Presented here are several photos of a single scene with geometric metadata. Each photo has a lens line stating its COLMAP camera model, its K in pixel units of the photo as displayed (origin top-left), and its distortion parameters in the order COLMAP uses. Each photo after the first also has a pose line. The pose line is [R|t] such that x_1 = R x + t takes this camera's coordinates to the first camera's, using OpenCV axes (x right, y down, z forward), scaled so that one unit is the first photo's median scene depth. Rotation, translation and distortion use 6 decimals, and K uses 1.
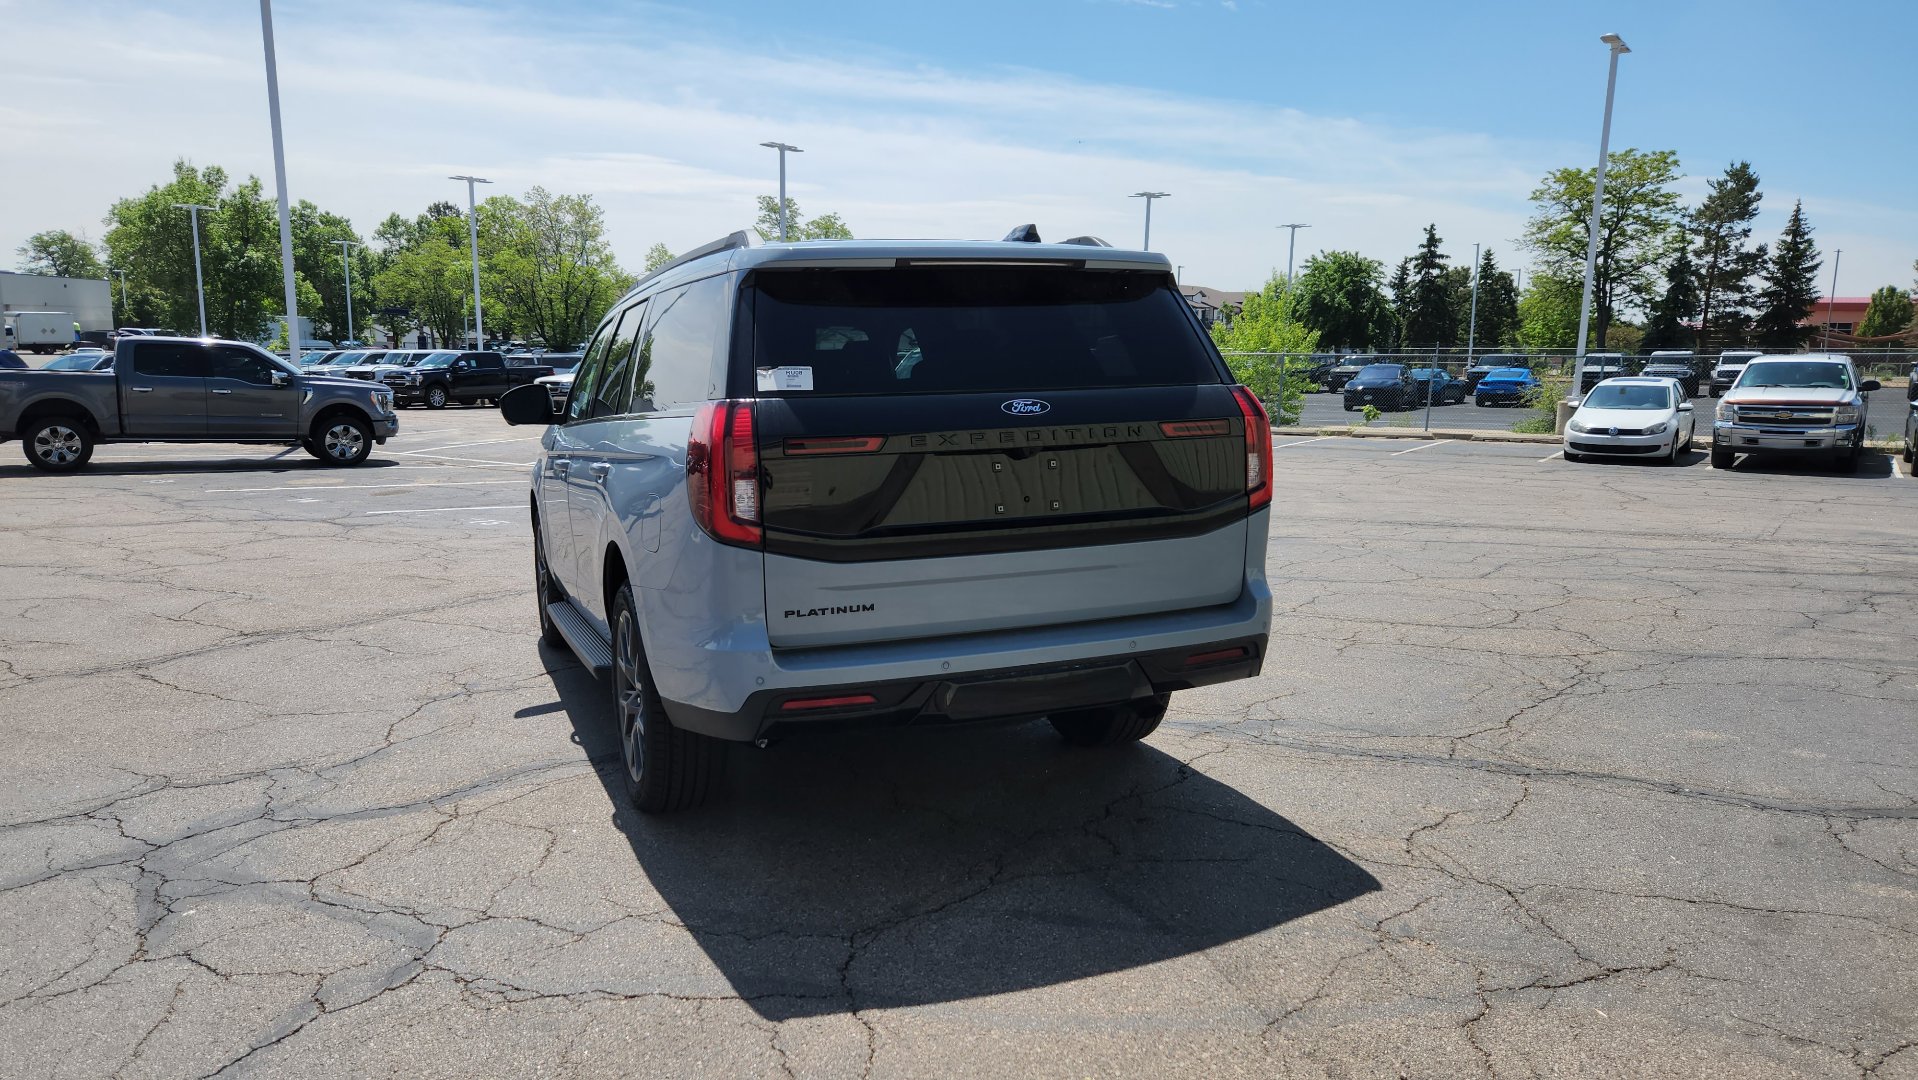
lens RADIAL K [[1286.4, 0, 927.4], [0, 1286.4, 545.1], [0, 0, 1]] dist [0.062810, -0.044688]
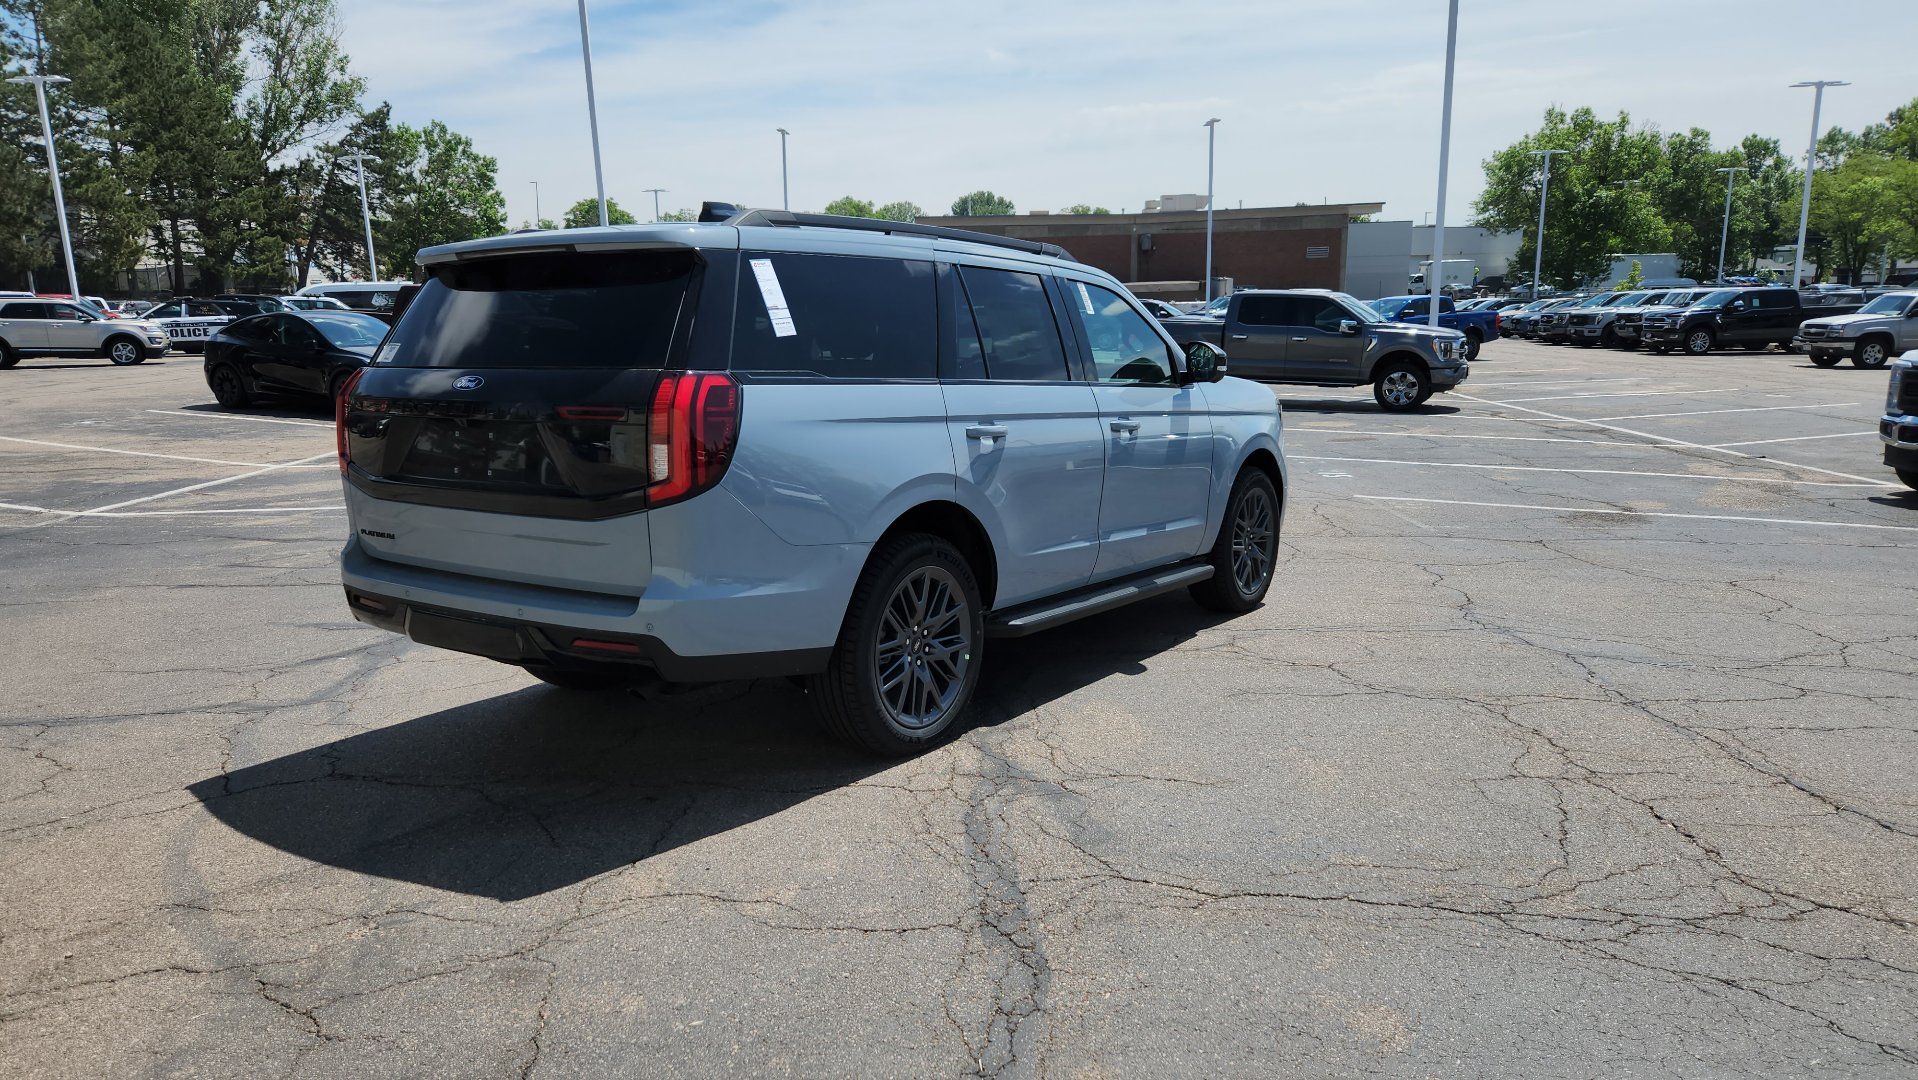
lens RADIAL K [[1284.4, 0, 933.6], [0, 1284.4, 560.2], [0, 0, 1]] dist [0.069174, -0.056131]
pose [[0.537736, 0.156567, -0.828449, 0.226893], [-0.109156, 0.987265, 0.115730, -0.023361], [0.836017, 0.028198, 0.547978, 0.129812]]
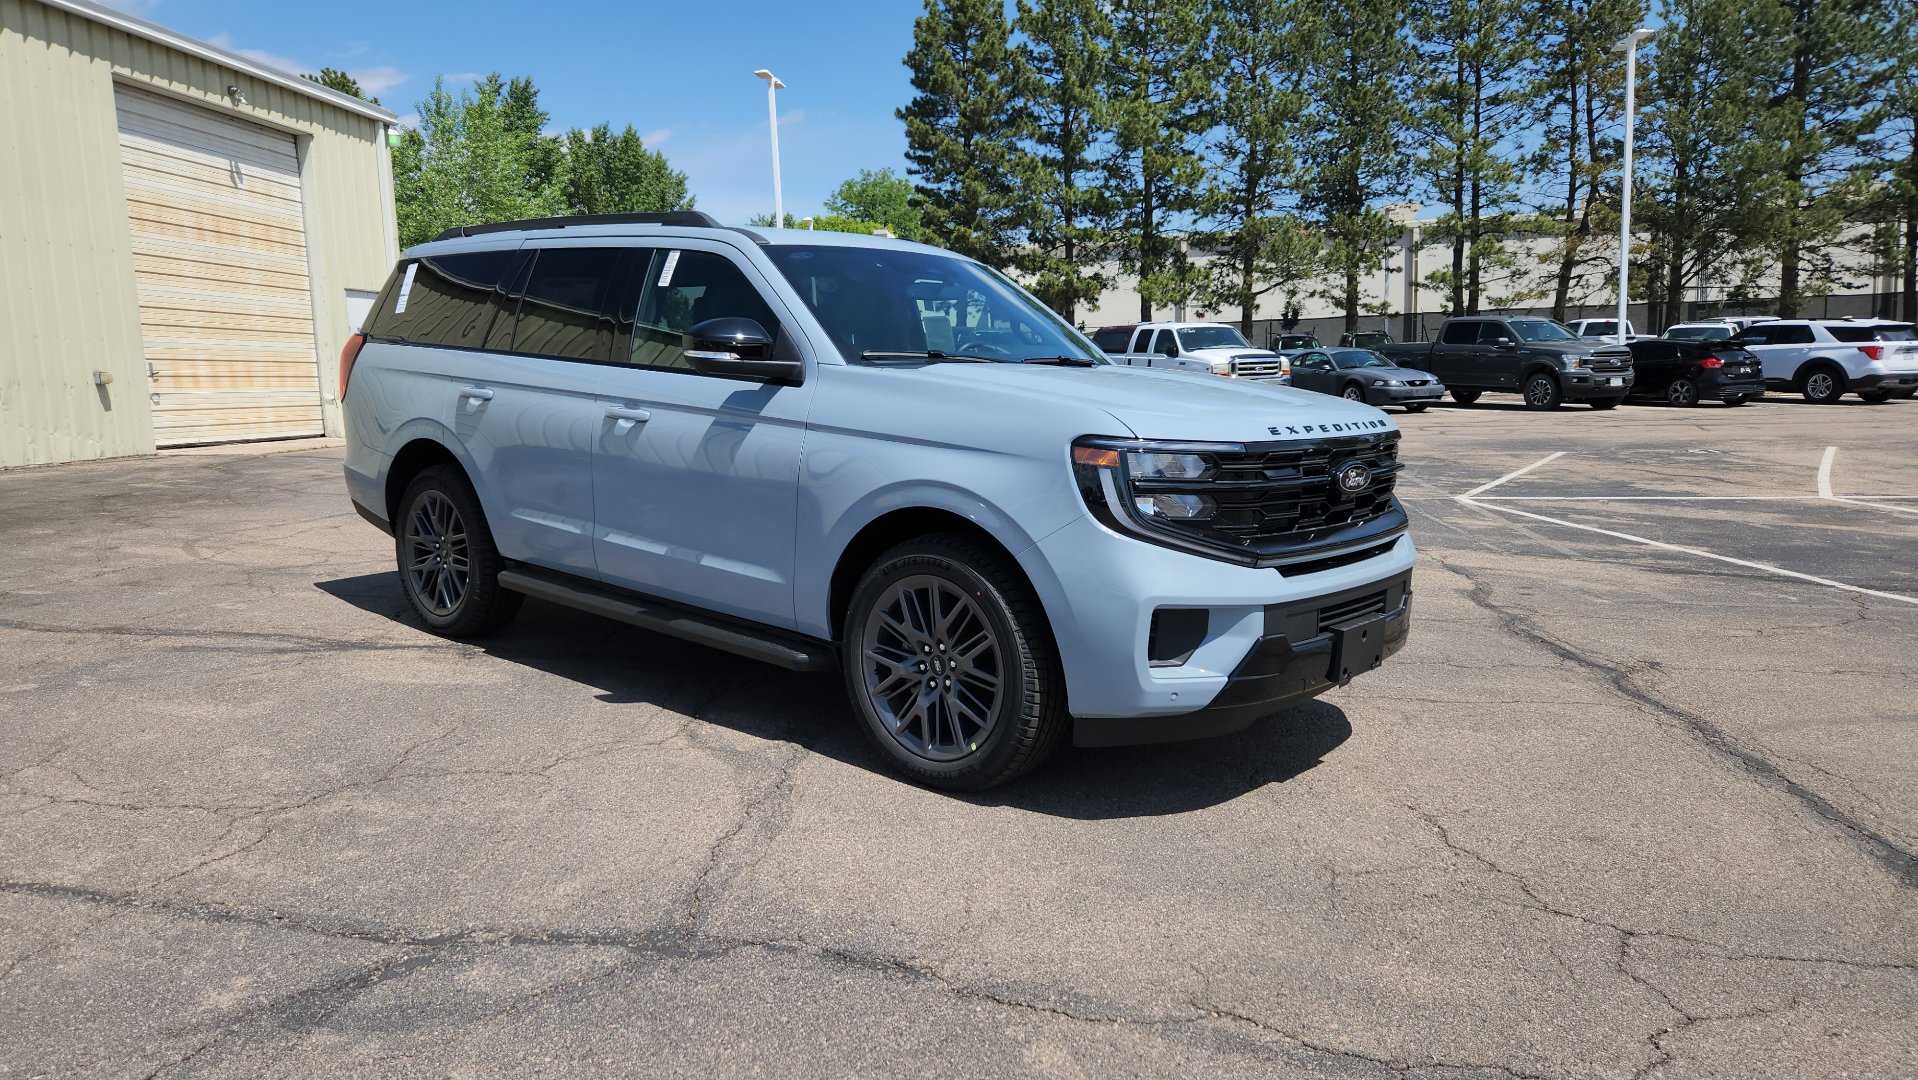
lens RADIAL K [[1284.4, 0, 924.7], [0, 1284.4, 535.2], [0, 0, 1]] dist [0.069174, -0.056131]
pose [[-0.893518, 0.068248, -0.443811, 0.069548], [-0.055205, 0.964187, 0.259415, -0.068911], [0.445621, 0.256293, -0.857751, 0.560552]]
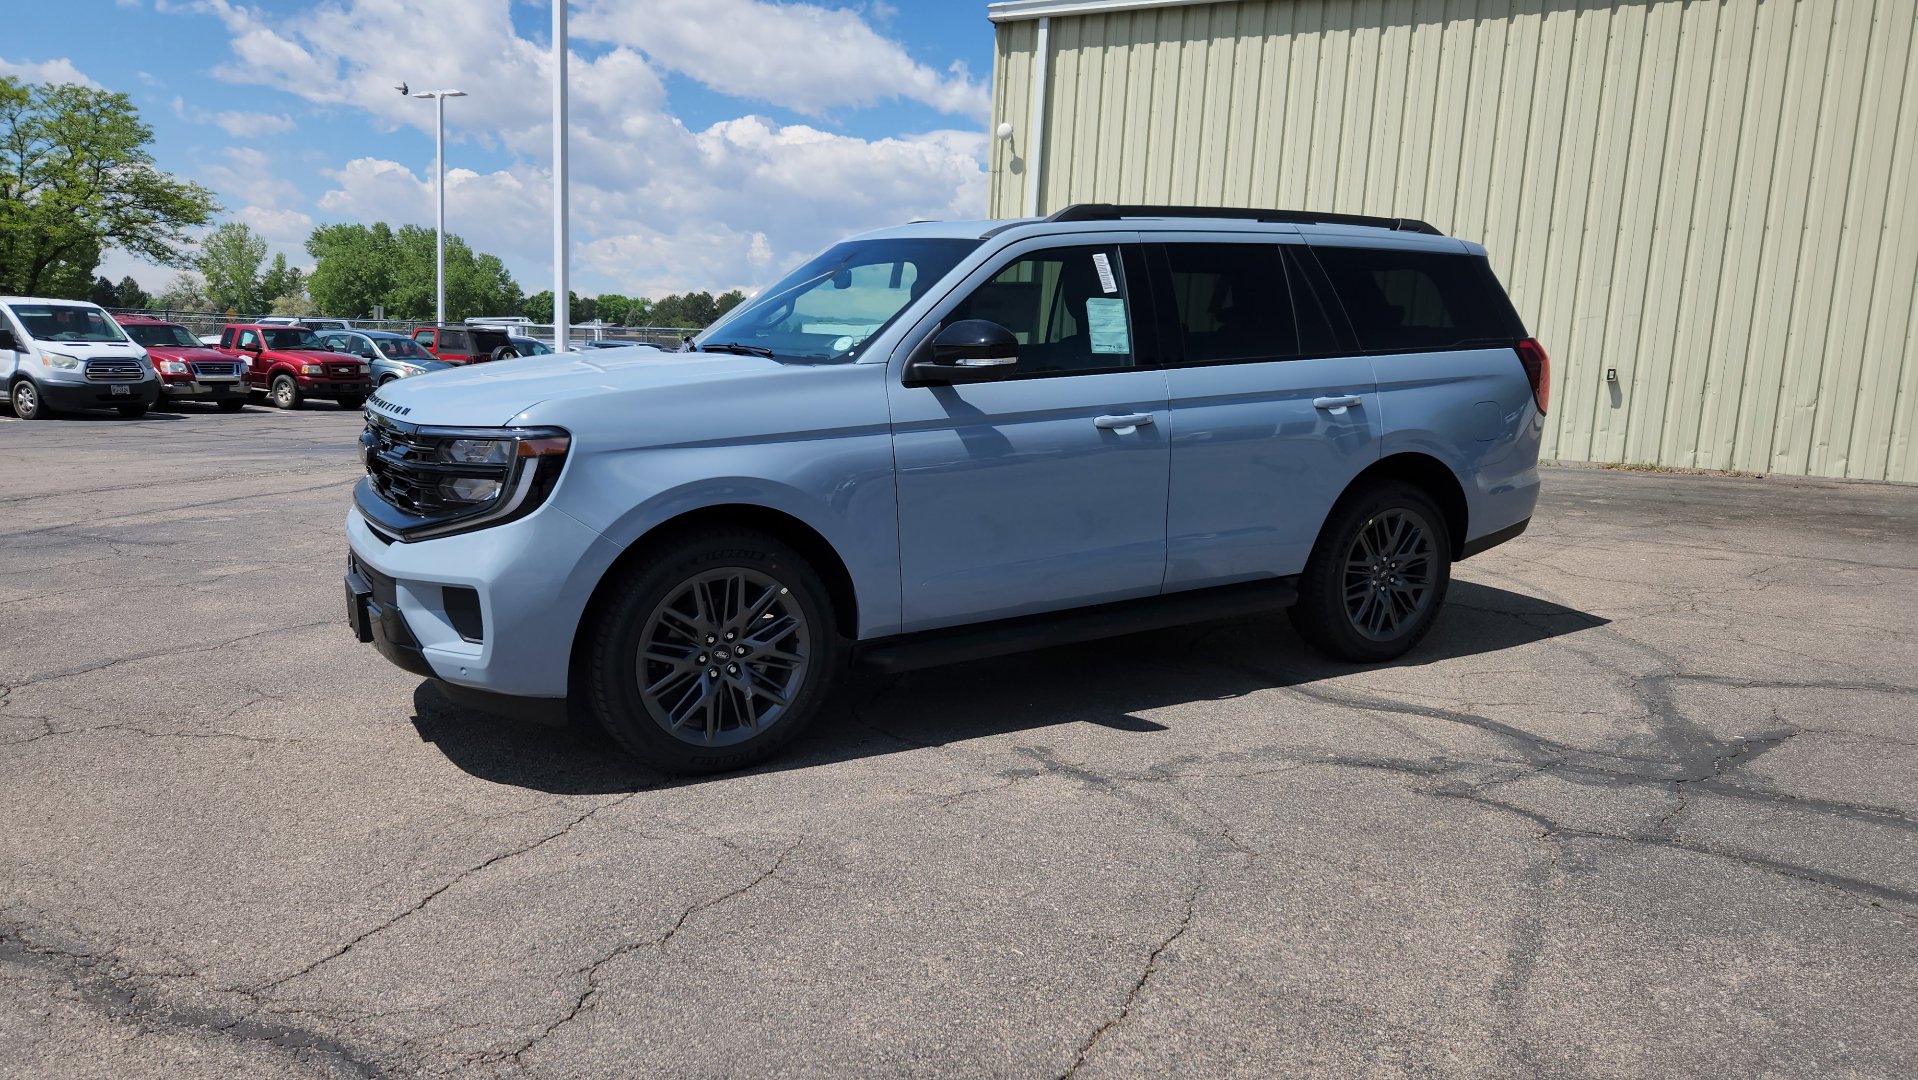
lens RADIAL K [[1285.2, 0, 927.9], [0, 1285.2, 549.5], [0, 0, 1]] dist [0.059988, -0.046245]
pose [[-0.139982, -0.157936, 0.977477, -0.307621], [0.114686, 0.977966, 0.174439, -0.039673], [-0.983490, 0.136521, -0.118785, 0.350150]]
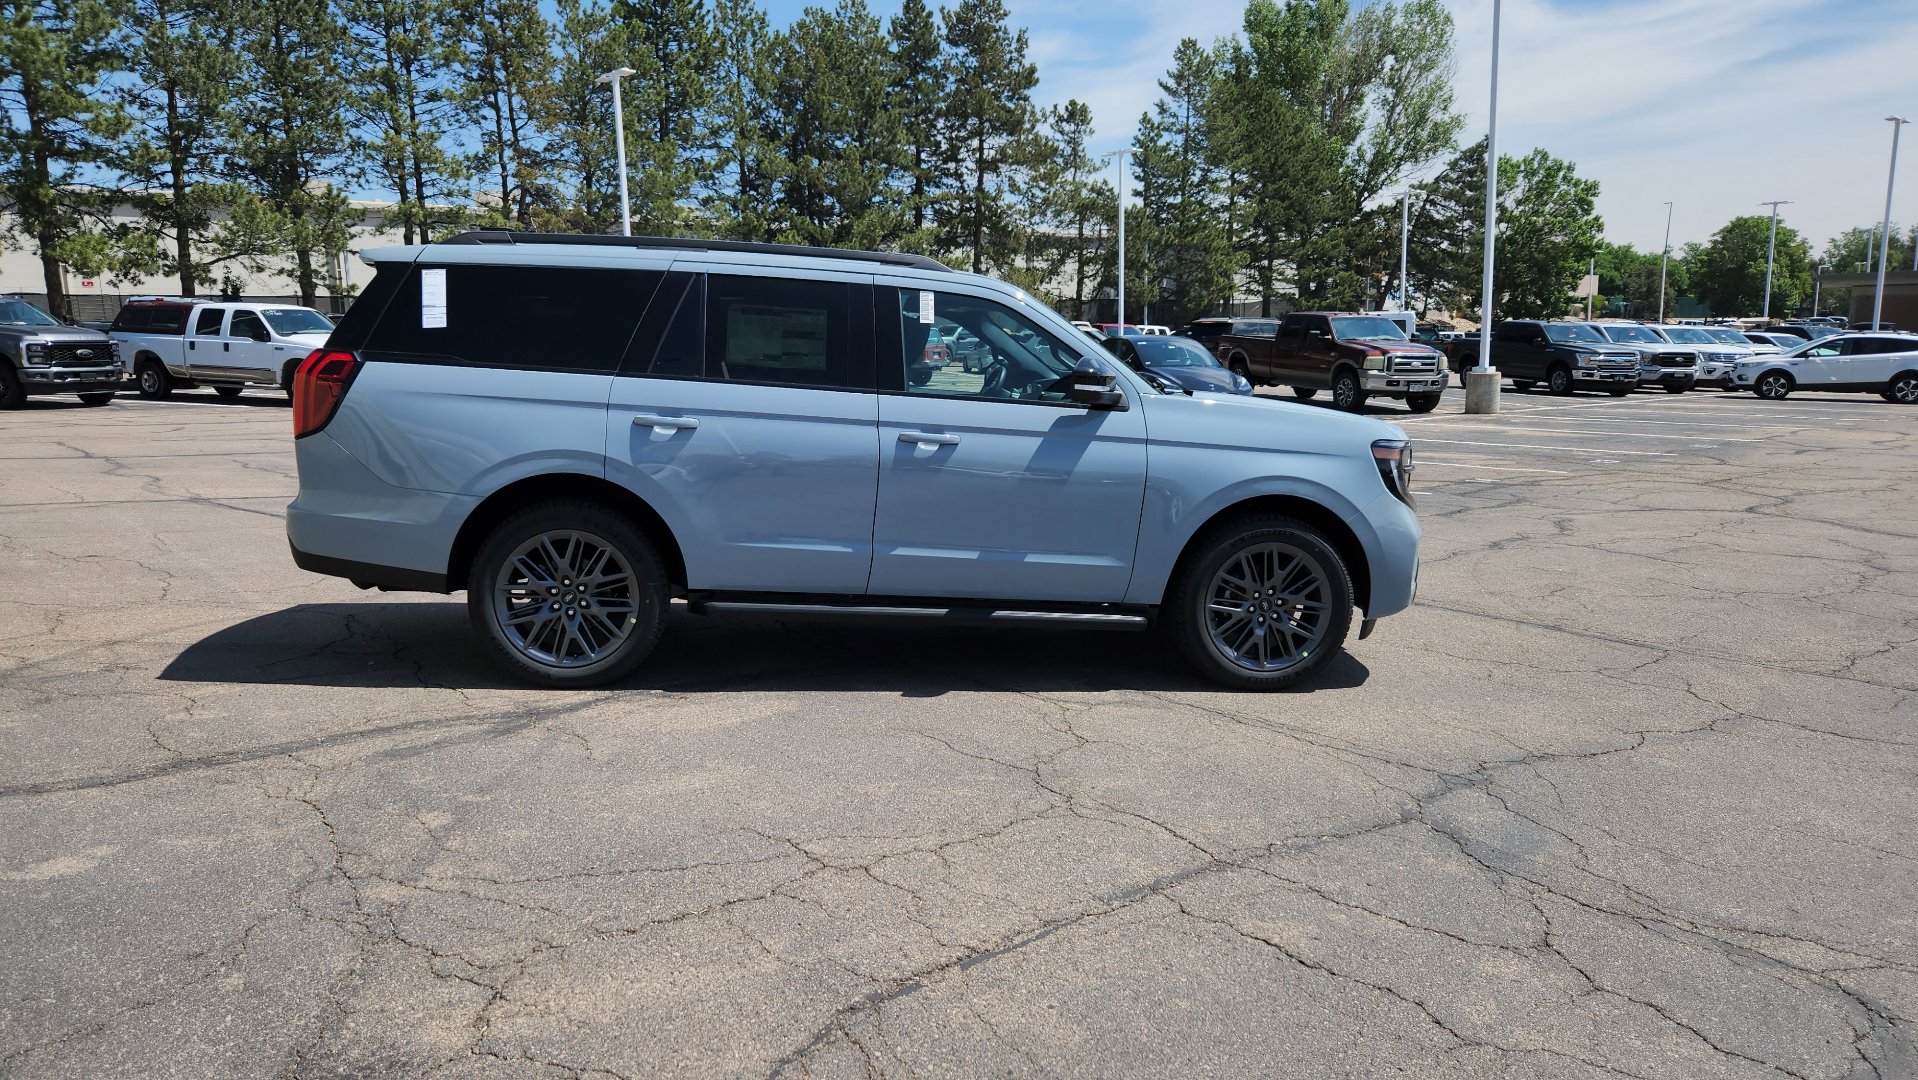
lens RADIAL K [[1284.4, 0, 910.9], [0, 1284.4, 533.0], [0, 0, 1]] dist [0.069174, -0.056131]
pose [[-0.262616, 0.140928, -0.954554, 0.273475], [-0.146384, 0.972007, 0.183777, -0.054368], [0.953732, 0.187994, -0.234635, 0.383675]]
